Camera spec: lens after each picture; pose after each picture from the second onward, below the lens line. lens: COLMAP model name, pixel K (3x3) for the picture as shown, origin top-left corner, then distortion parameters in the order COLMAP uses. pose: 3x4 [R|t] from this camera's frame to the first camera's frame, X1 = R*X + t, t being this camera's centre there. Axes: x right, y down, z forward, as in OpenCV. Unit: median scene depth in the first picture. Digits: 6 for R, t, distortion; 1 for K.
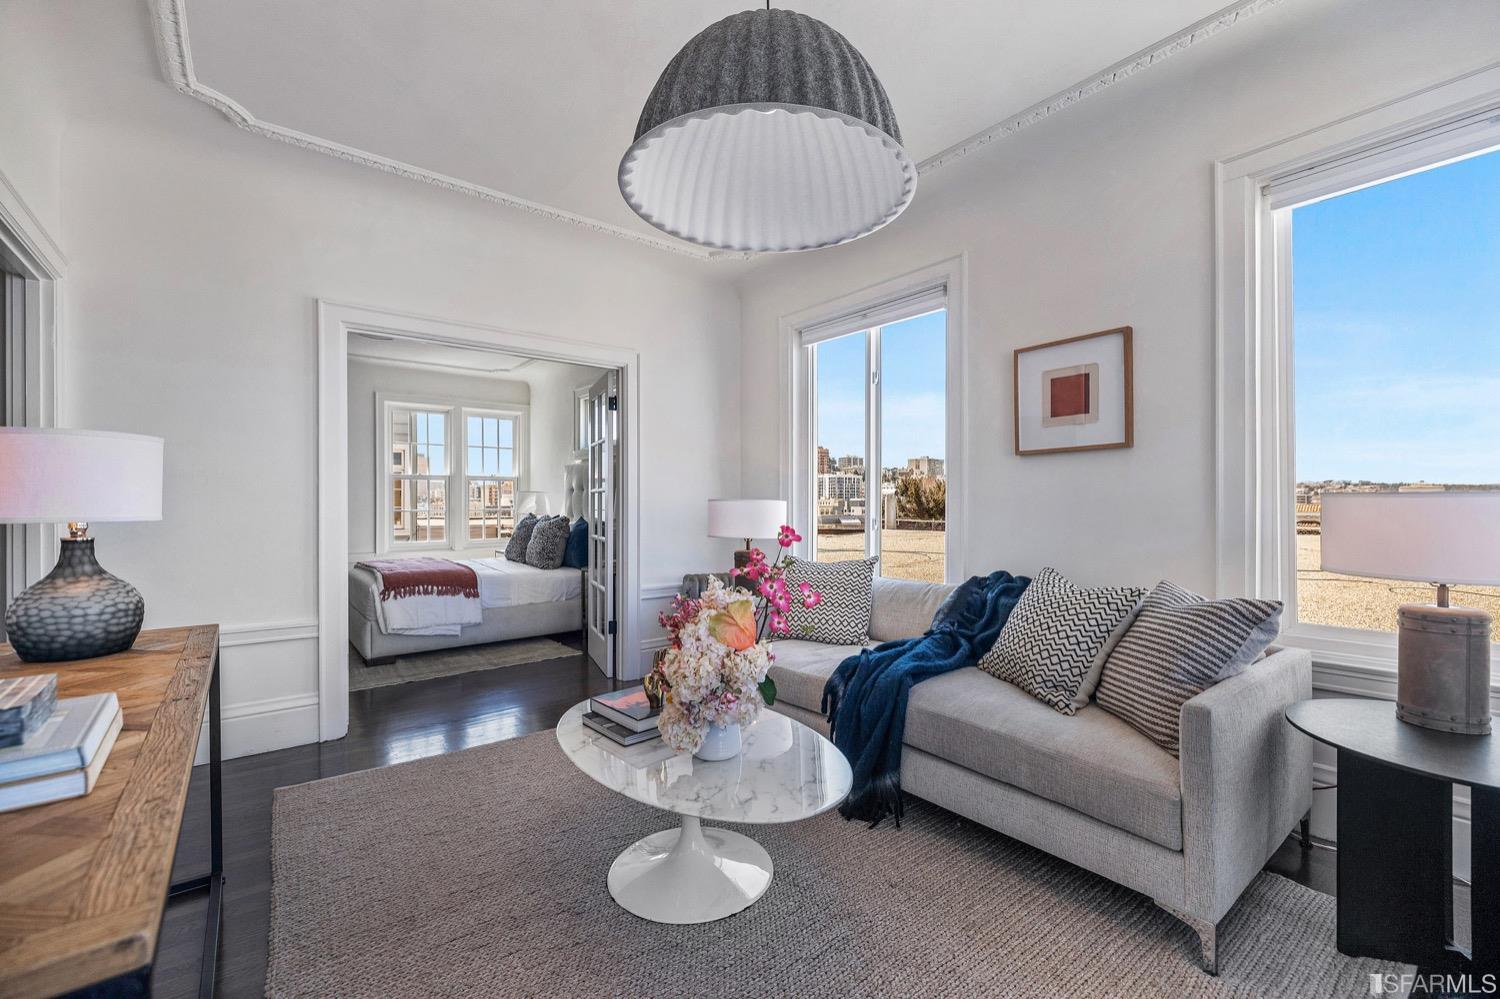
lens RADIAL K [[630.7, 0, 750.0], [0, 630.7, 499.5], [0, 0, 1]] dist [0.002349, -0.000051]
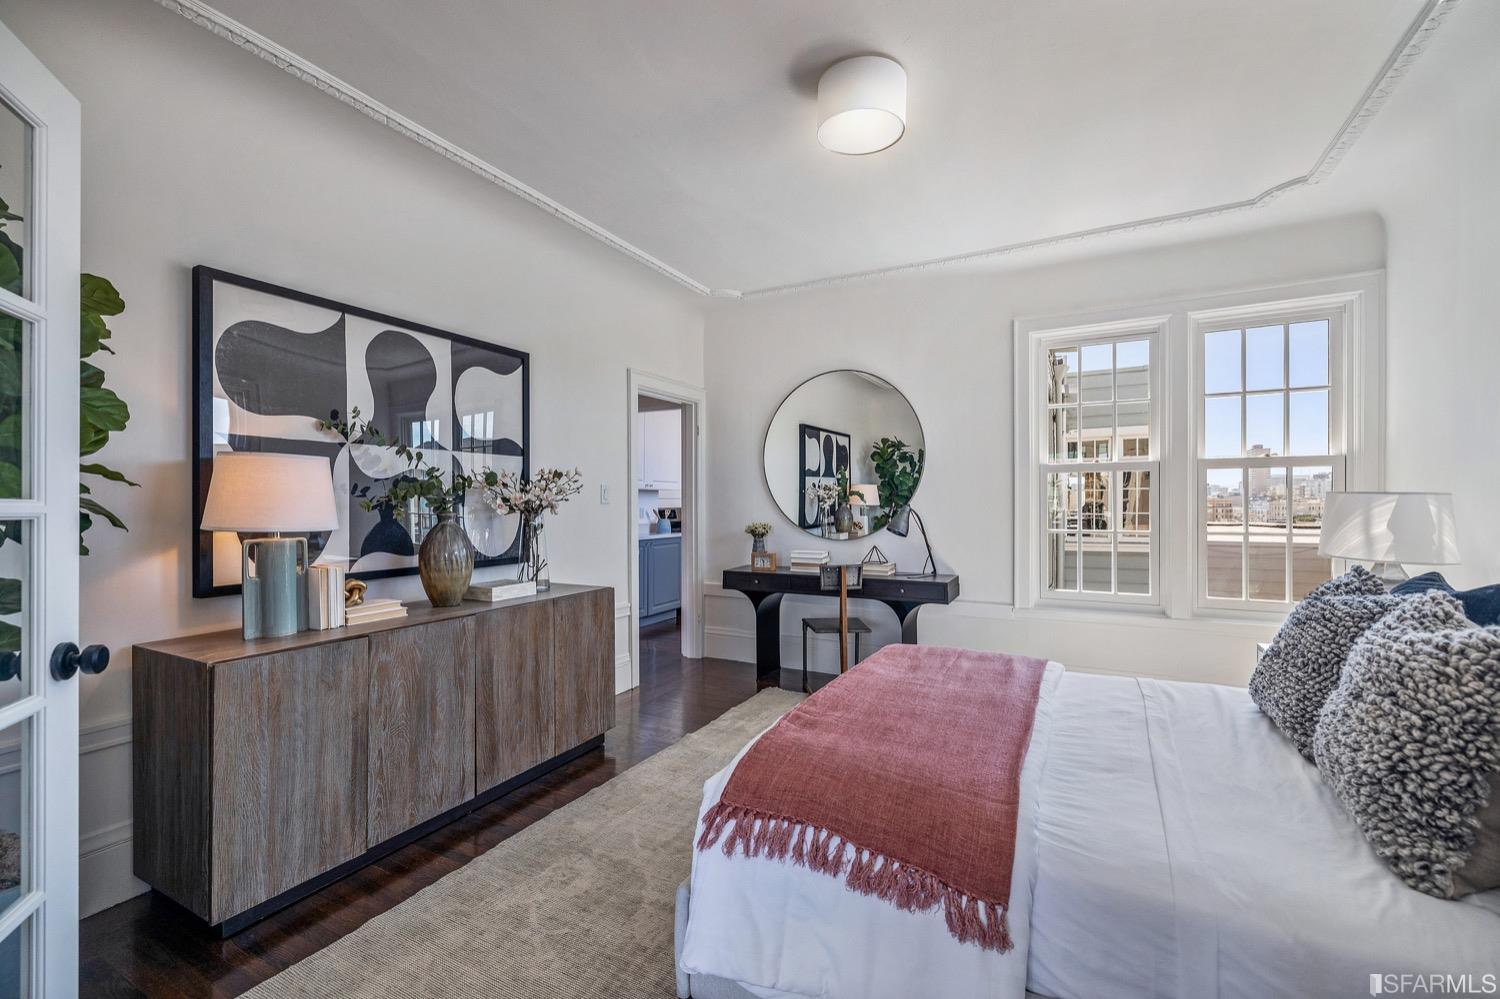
lens RADIAL K [[630.7, 0, 750.0], [0, 630.7, 499.5], [0, 0, 1]] dist [0.002349, -0.000051]
pose [[0.402990, 0.001359, -0.915203, -0.190990], [0.000351, 0.999999, 0.001639, -0.011701], [0.915204, -0.000981, 0.402989, 0.618906]]
